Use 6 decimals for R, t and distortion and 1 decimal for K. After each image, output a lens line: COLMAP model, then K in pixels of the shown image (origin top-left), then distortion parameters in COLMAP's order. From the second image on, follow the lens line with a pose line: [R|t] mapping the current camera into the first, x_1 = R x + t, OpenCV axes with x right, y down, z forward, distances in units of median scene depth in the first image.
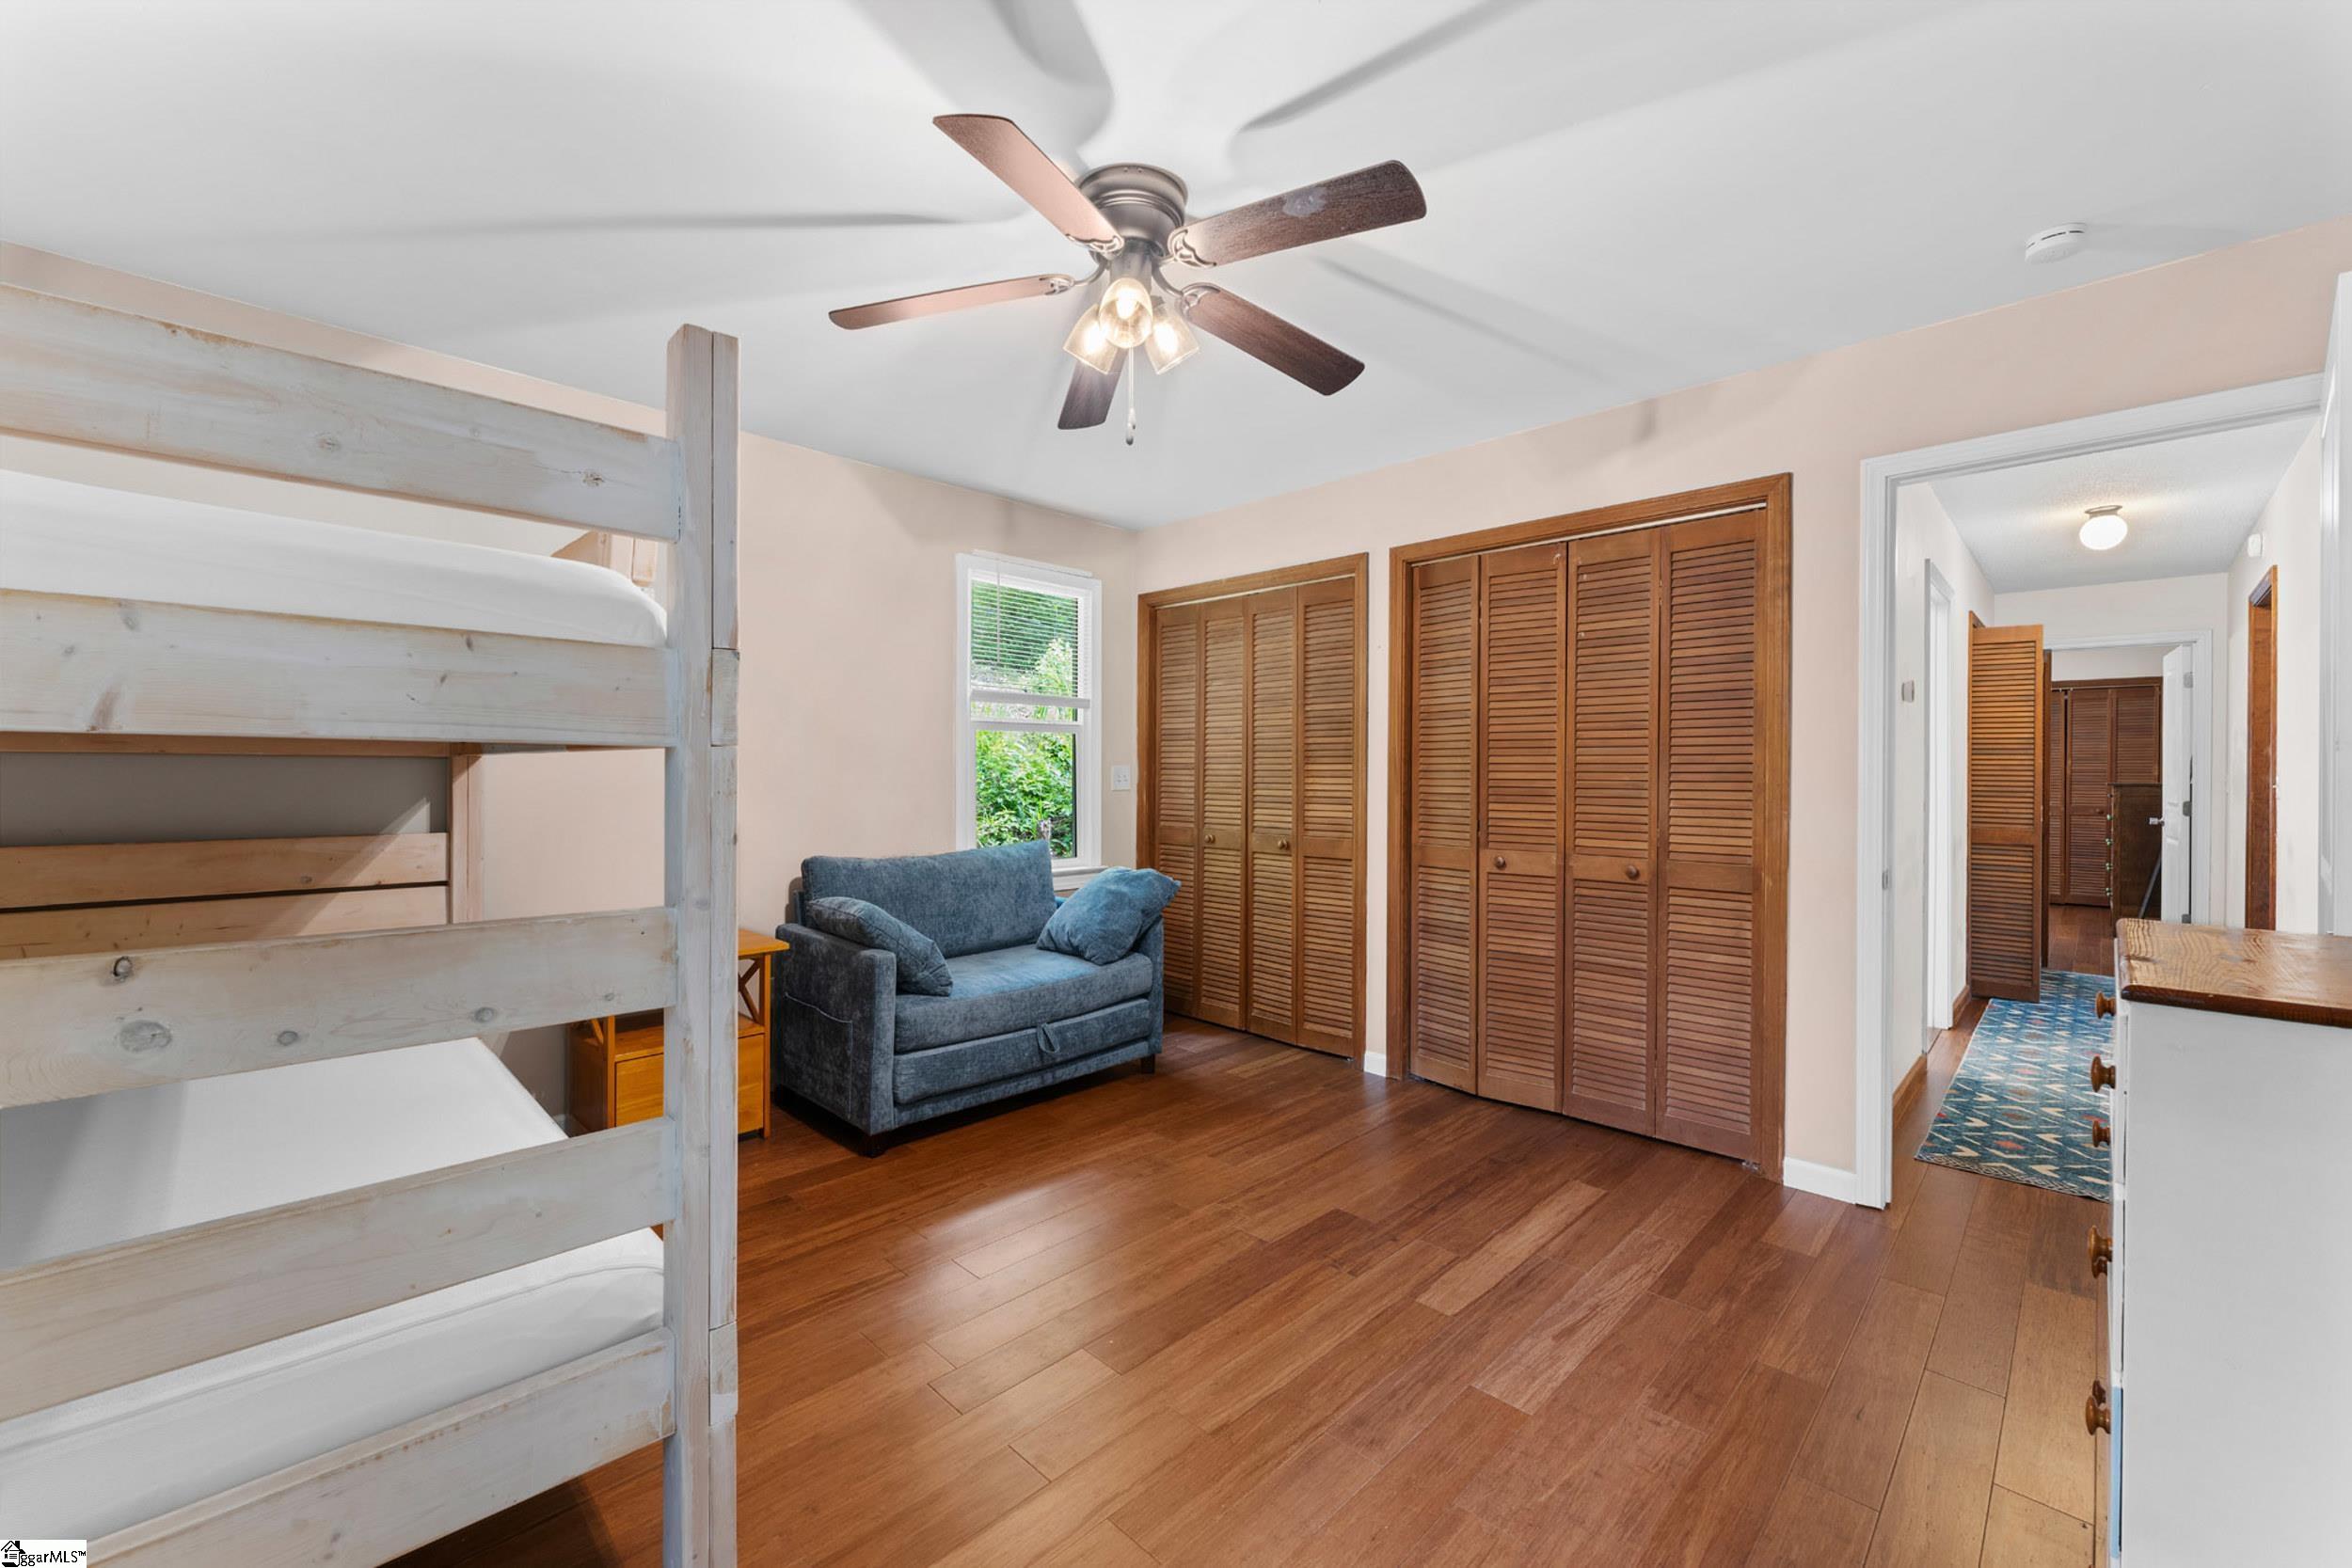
lens RADIAL K [[936.5, 0, 1170.3], [0, 936.5, 782.5], [0, 0, 1]] dist [0.000769, -0.000017]
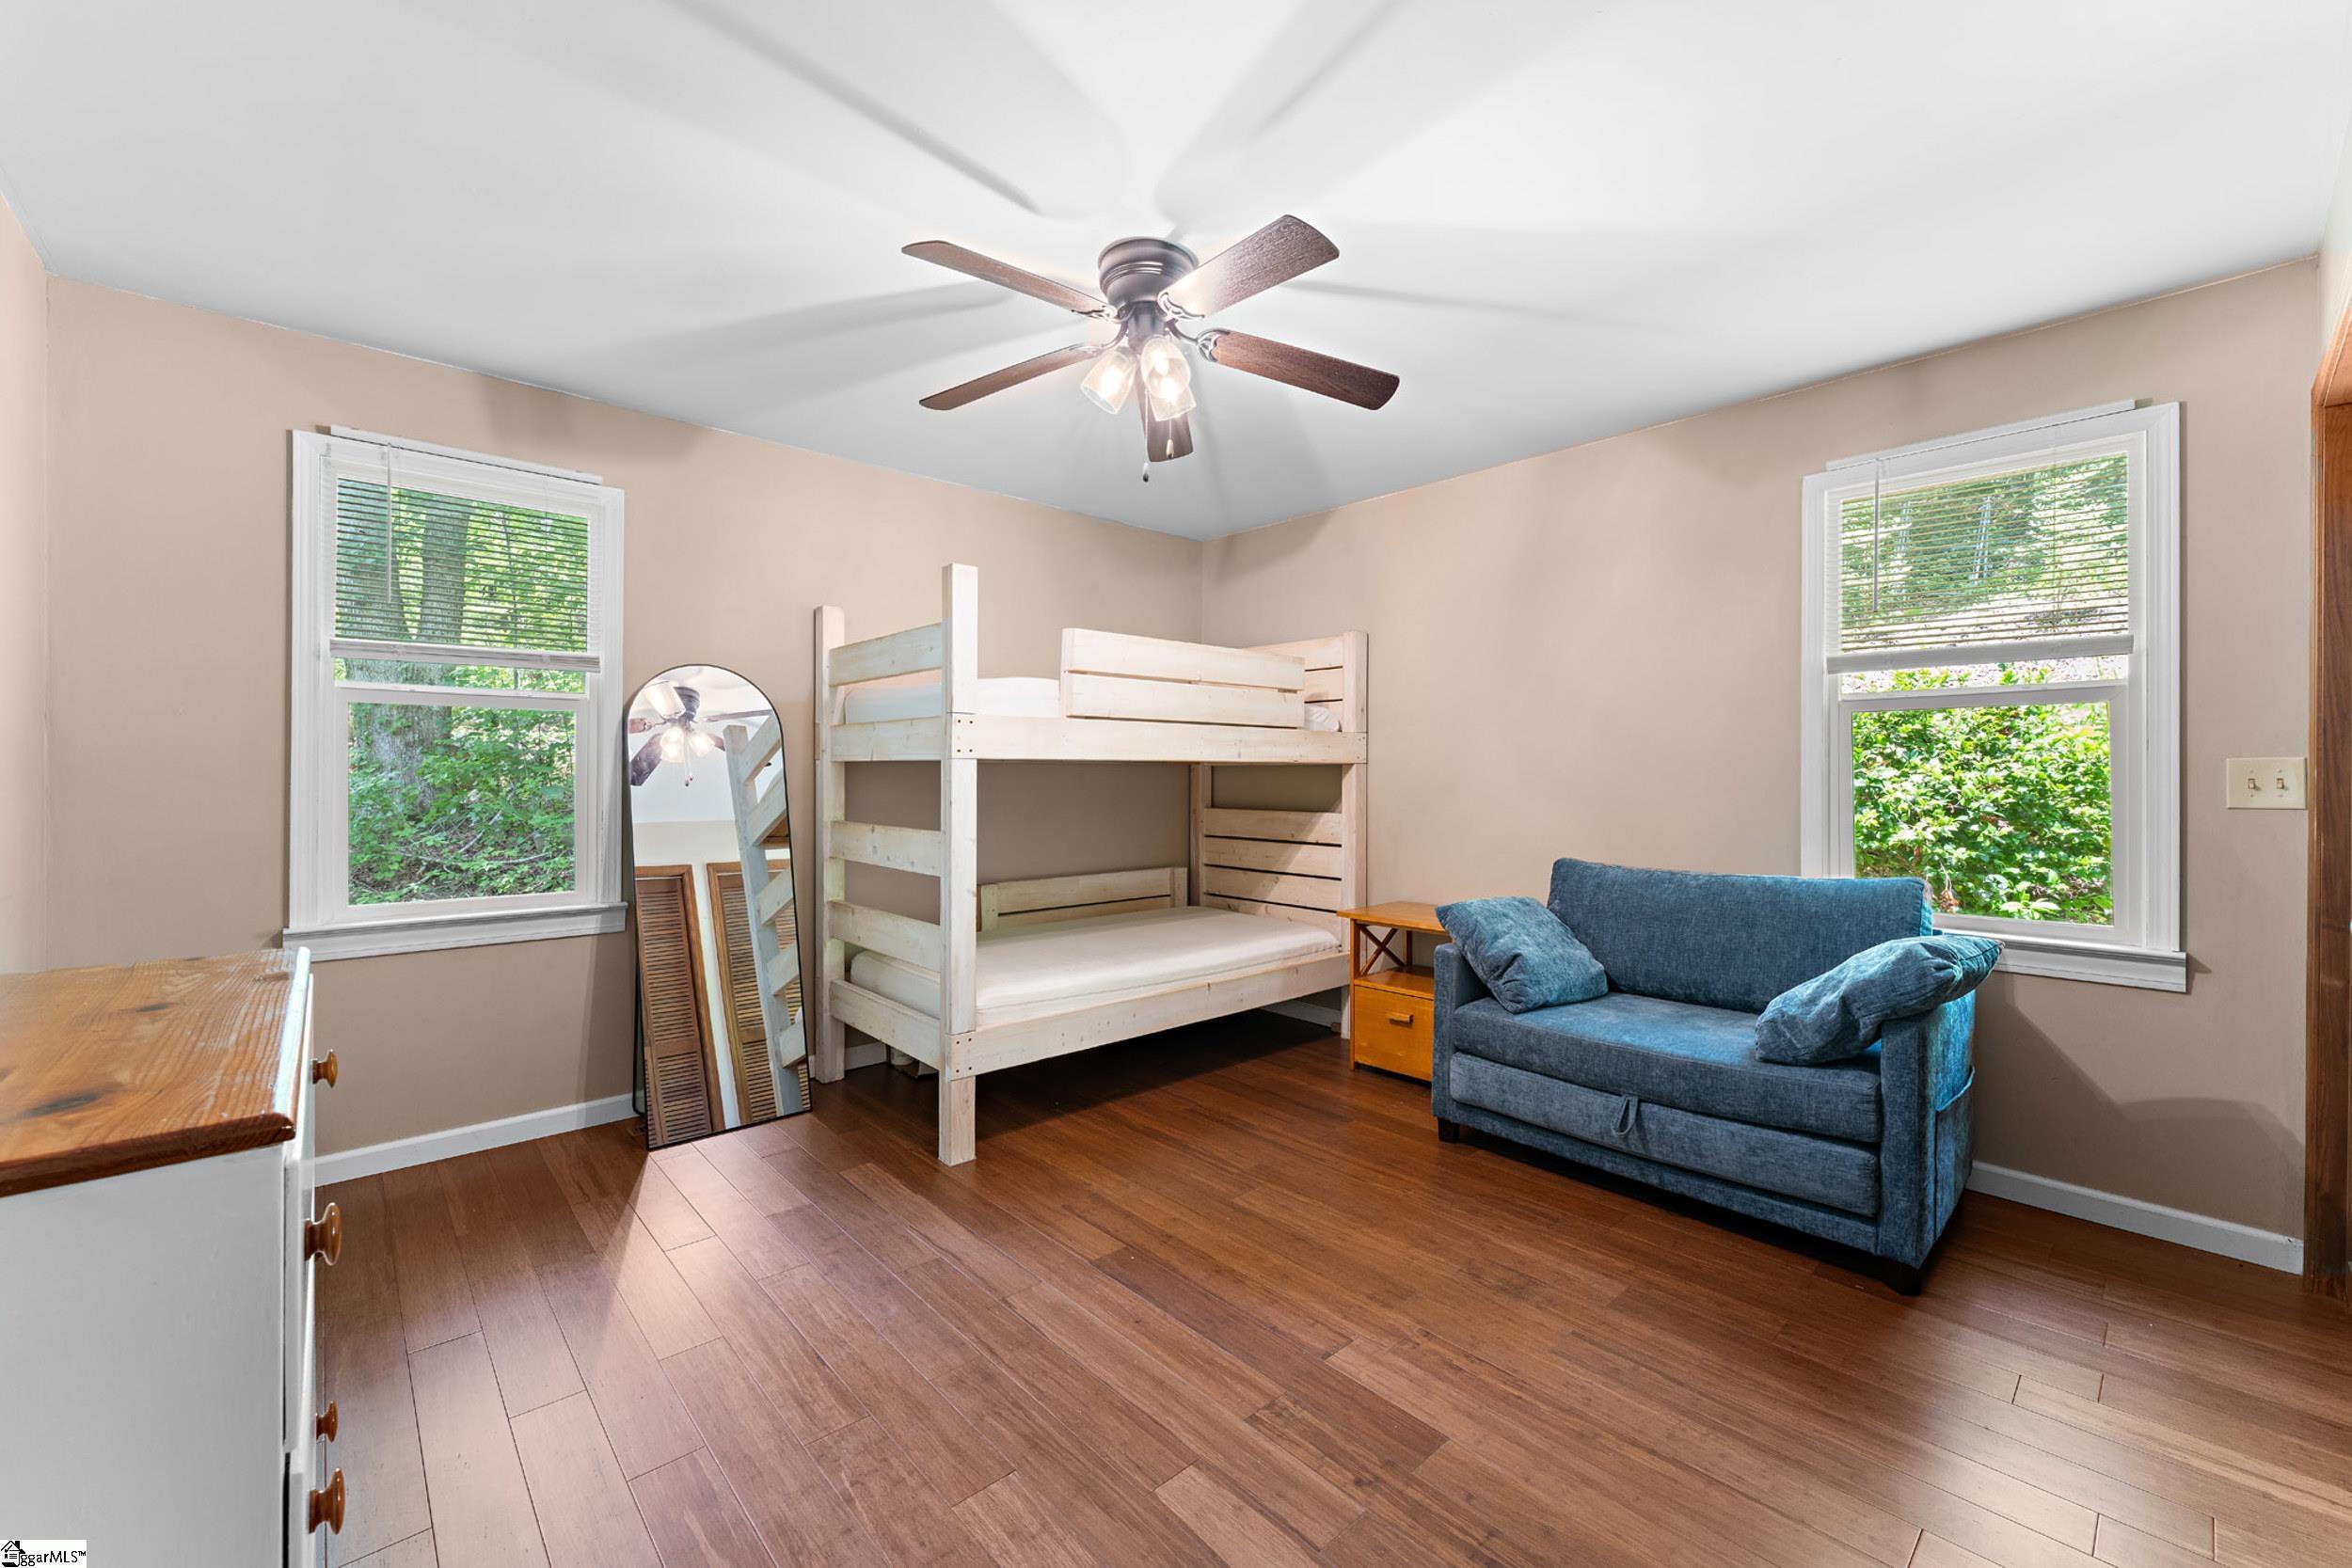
lens RADIAL K [[936.5, 0, 1168.8], [0, 936.5, 775.4], [0, 0, 1]] dist [0.000769, -0.000017]
pose [[-0.052633, -0.004440, -0.998604, 0.846601], [-0.011772, 0.999923, -0.003826, -0.000114], [0.998545, 0.011554, -0.052681, 0.844111]]
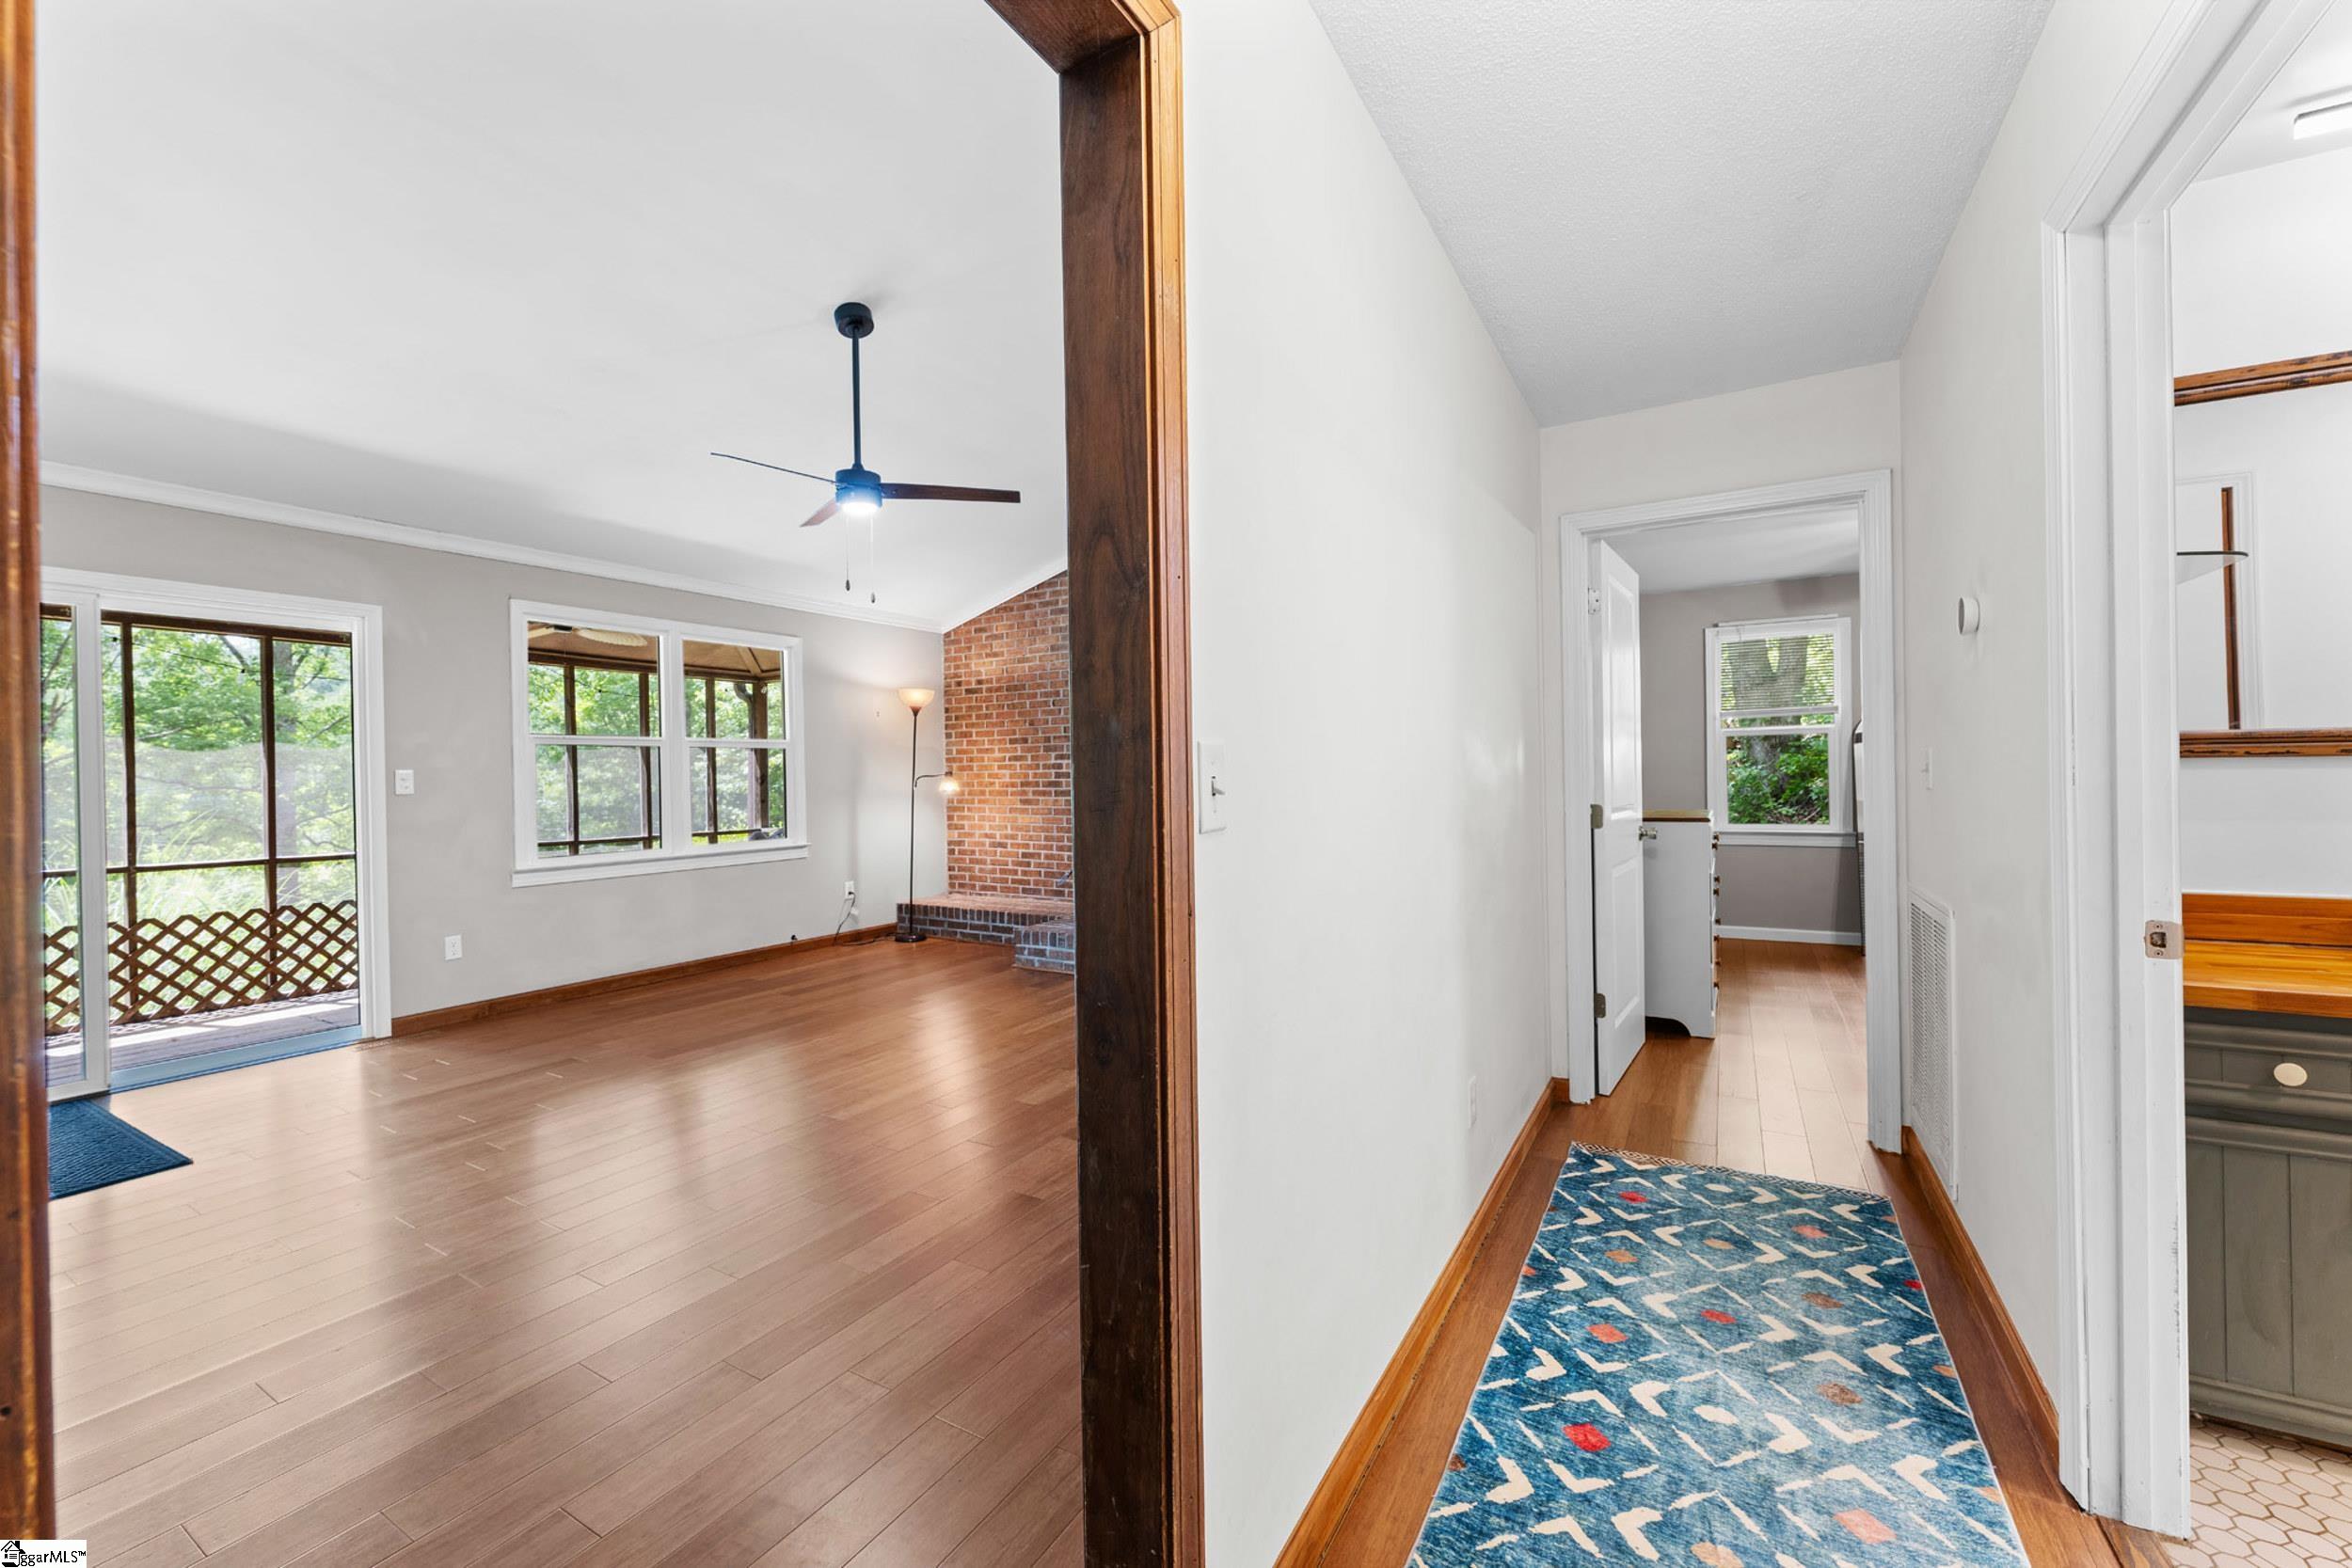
lens RADIAL K [[936.5, 0, 1163.3], [0, 936.5, 776.9], [0, 0, 1]] dist [0.000769, -0.000017]
pose [[-0.970256, 0.011234, -0.241821, 2.751588], [0.009205, 0.999912, 0.009517, -0.010304], [0.241906, 0.007008, -0.970274, 2.790618]]
